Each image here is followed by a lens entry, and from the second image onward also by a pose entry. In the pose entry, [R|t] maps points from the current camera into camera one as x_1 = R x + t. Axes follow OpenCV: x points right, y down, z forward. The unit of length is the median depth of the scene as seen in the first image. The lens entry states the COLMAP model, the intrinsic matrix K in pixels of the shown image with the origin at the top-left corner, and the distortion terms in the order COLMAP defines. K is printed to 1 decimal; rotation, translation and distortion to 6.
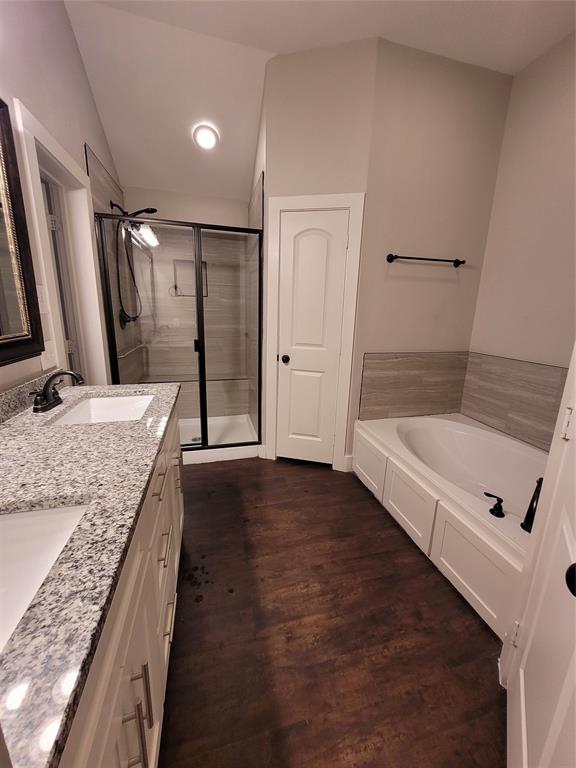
lens RADIAL K [[300.0, 0, 293.7], [0, 300.0, 374.0], [0, 0, 1]] dist [0.001261, 0.000080]
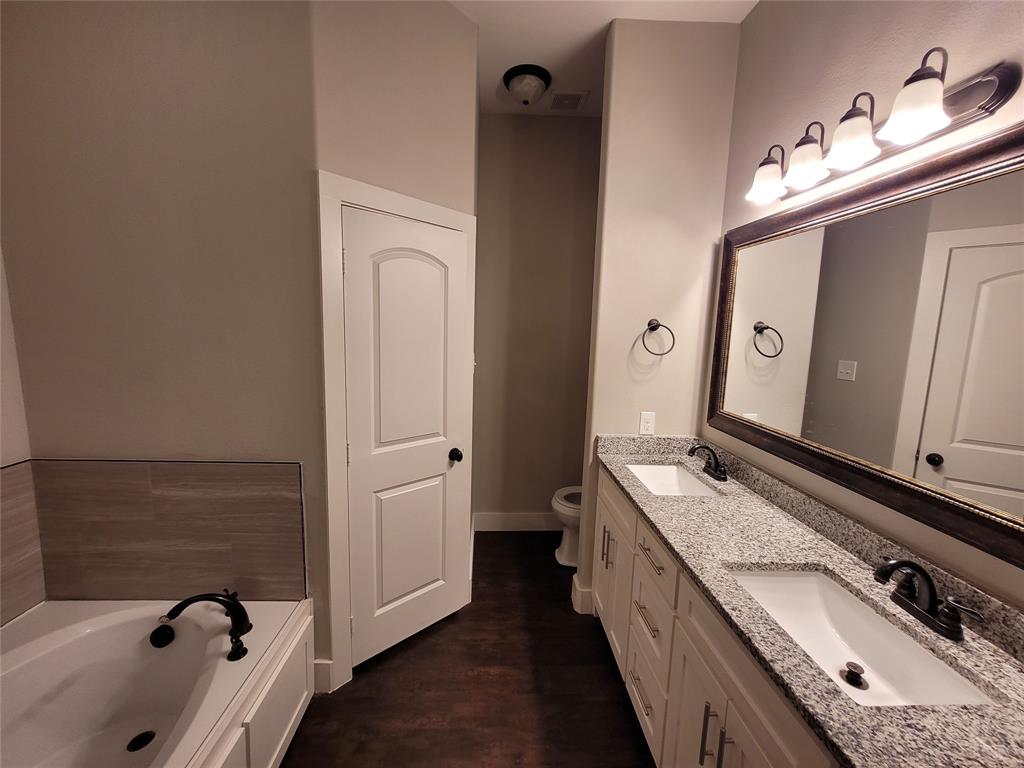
lens RADIAL K [[400.0, 0, 501.4], [0, 400.0, 378.9], [0, 0, 1]] dist [0.001261, 0.000080]
pose [[-0.969834, -0.089285, 0.226828, -0.136965], [-0.004707, 0.937194, 0.348778, -0.595974], [-0.243723, 0.337189, -0.909342, 1.735140]]
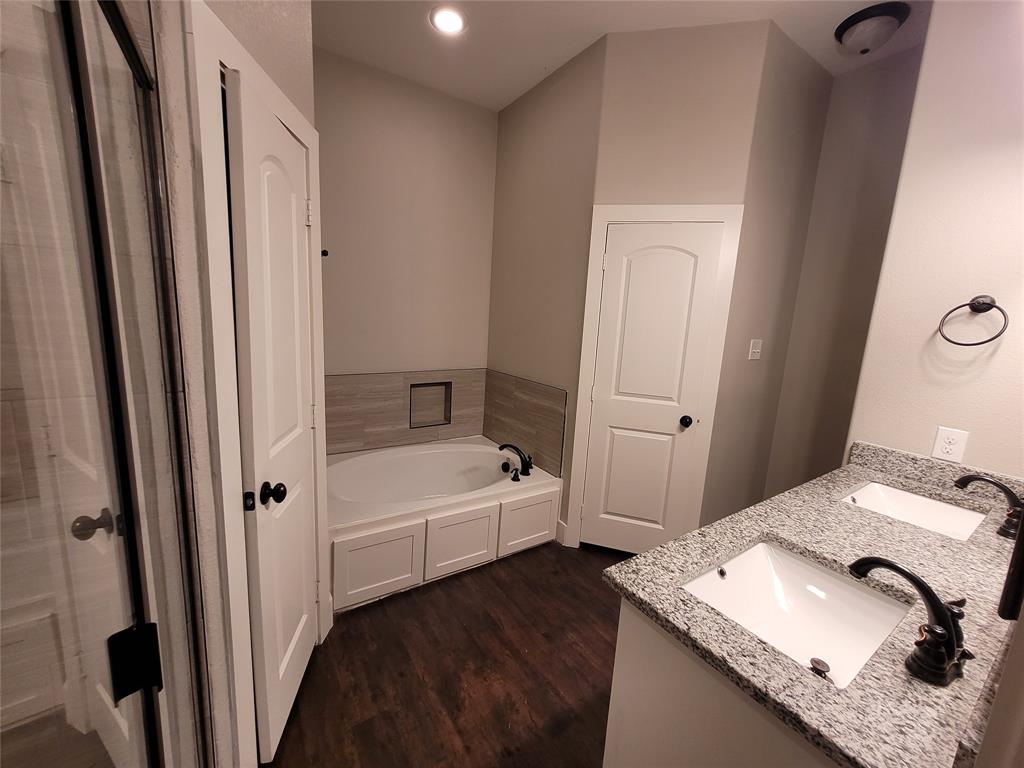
lens RADIAL K [[400.0, 0, 501.4], [0, 400.0, 378.9], [0, 0, 1]] dist [0.001261, 0.000080]
pose [[-0.285814, -0.200608, 0.937052, -1.080131], [0.151633, 0.956056, 0.250927, -0.521145], [-0.946212, 0.213807, -0.242835, 1.622915]]
